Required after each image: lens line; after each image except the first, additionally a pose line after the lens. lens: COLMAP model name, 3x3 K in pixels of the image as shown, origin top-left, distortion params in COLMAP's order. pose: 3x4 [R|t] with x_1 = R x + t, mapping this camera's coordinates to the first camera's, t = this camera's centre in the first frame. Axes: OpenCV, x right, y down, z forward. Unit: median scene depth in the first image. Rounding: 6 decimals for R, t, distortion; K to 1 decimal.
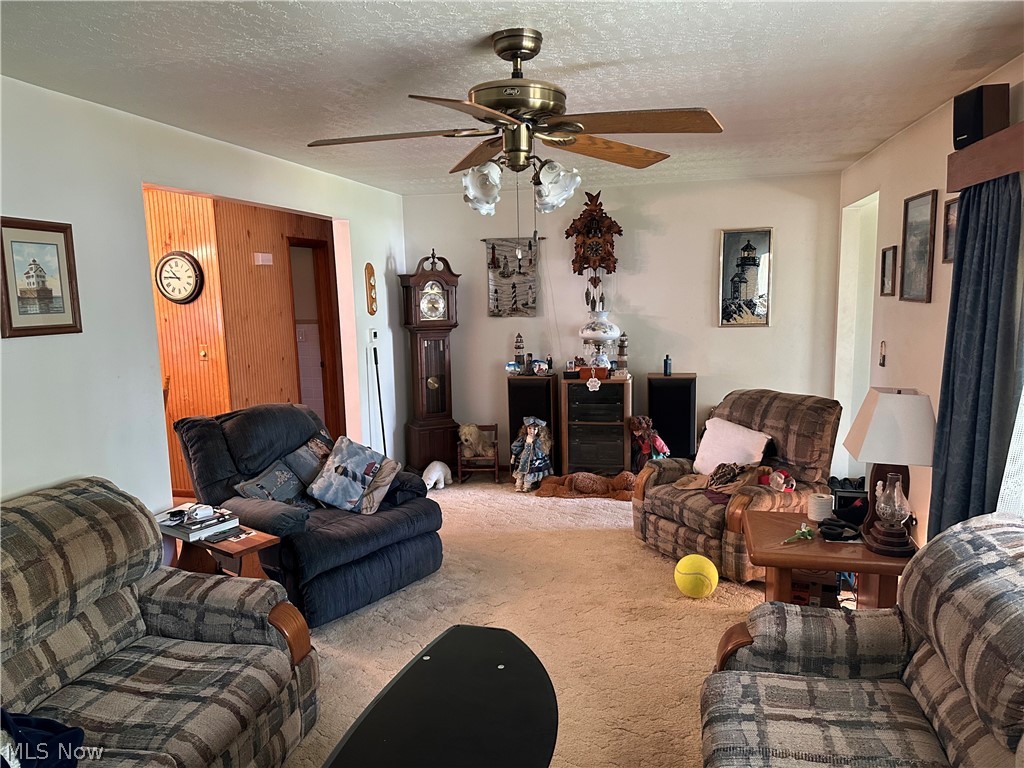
lens RADIAL K [[715.4, 0, 512.9], [0, 715.4, 388.7], [0, 0, 1]] dist [0.011438, -0.024726]
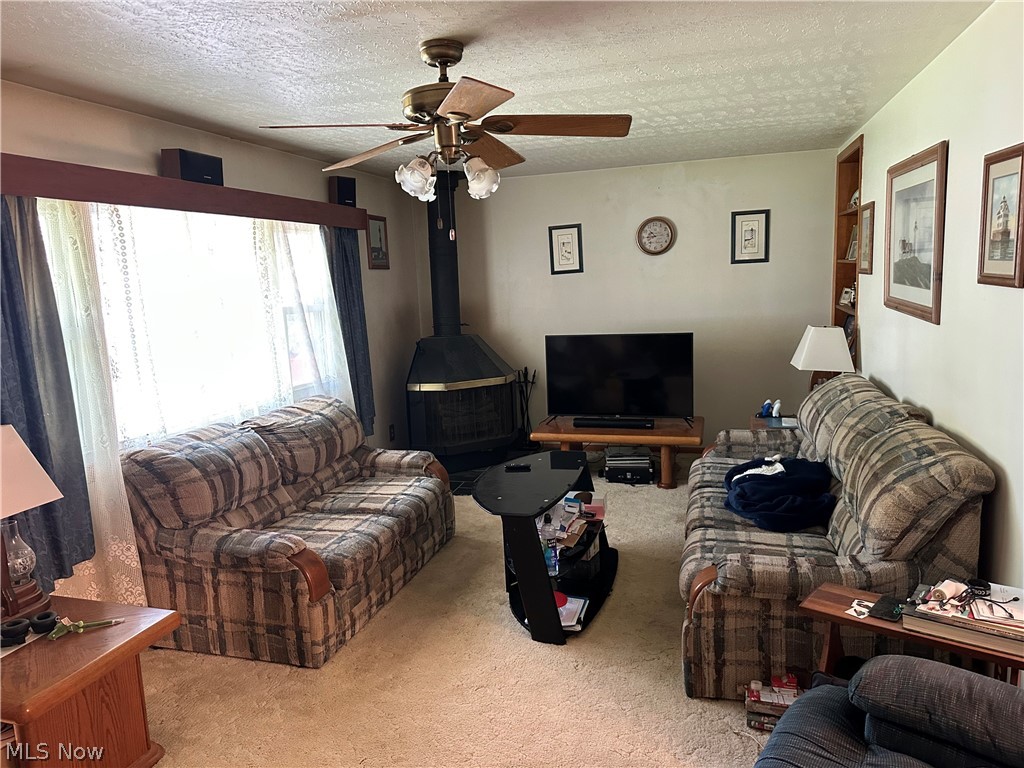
lens RADIAL K [[715.4, 0, 512.0], [0, 715.4, 385.0], [0, 0, 1]] dist [0.011438, -0.024726]
pose [[-0.996079, 0.051570, 0.071877, -0.127191], [0.070152, 0.955463, 0.286653, -0.239205], [-0.053893, 0.290571, -0.955334, 1.826912]]
